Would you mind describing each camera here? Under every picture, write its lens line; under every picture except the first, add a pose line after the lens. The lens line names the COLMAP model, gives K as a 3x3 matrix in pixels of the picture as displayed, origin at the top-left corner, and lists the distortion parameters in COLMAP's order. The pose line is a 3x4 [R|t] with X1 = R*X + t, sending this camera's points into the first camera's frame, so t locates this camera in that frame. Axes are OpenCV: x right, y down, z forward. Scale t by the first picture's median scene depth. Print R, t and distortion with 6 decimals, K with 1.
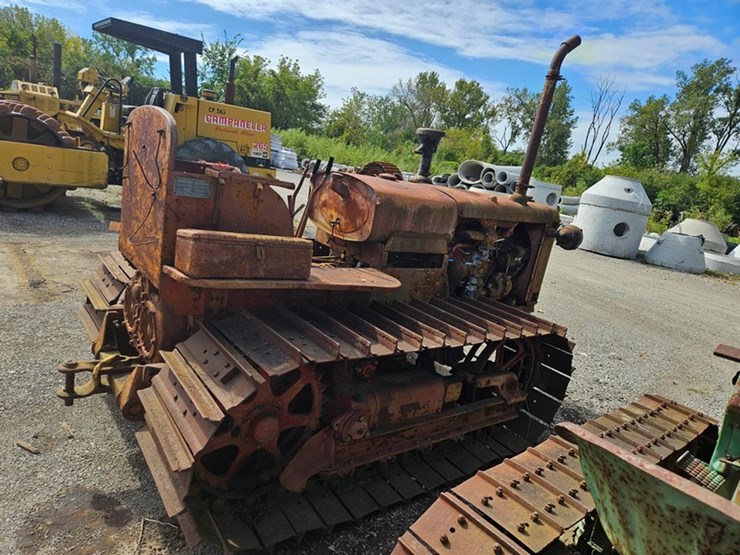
lens RADIAL K [[493.6, 0, 359.1], [0, 493.6, 281.9], [0, 0, 1]] dist [0.077187, -0.063764]
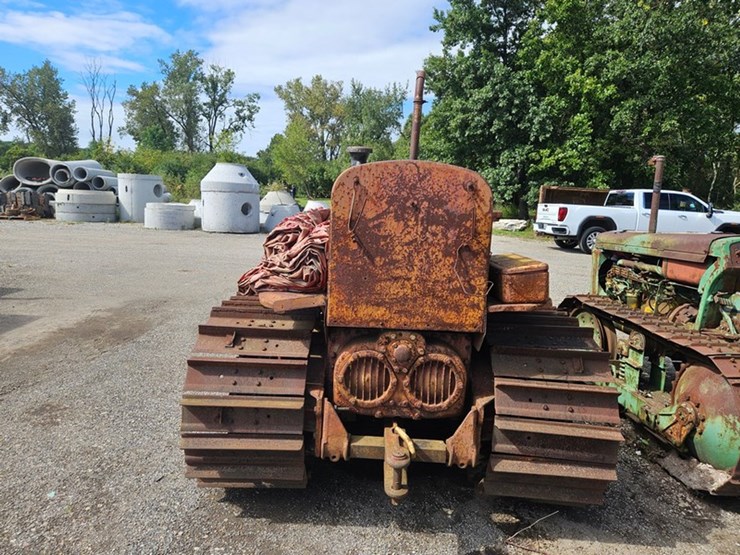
lens RADIAL K [[493.6, 0, 361.0], [0, 493.6, 274.2], [0, 0, 1]] dist [0.077187, -0.063764]
pose [[0.608758, -0.269929, 0.746025, -0.447458], [0.256974, 0.956733, 0.136476, -0.106108], [-0.750585, 0.108628, 0.651783, 0.167441]]
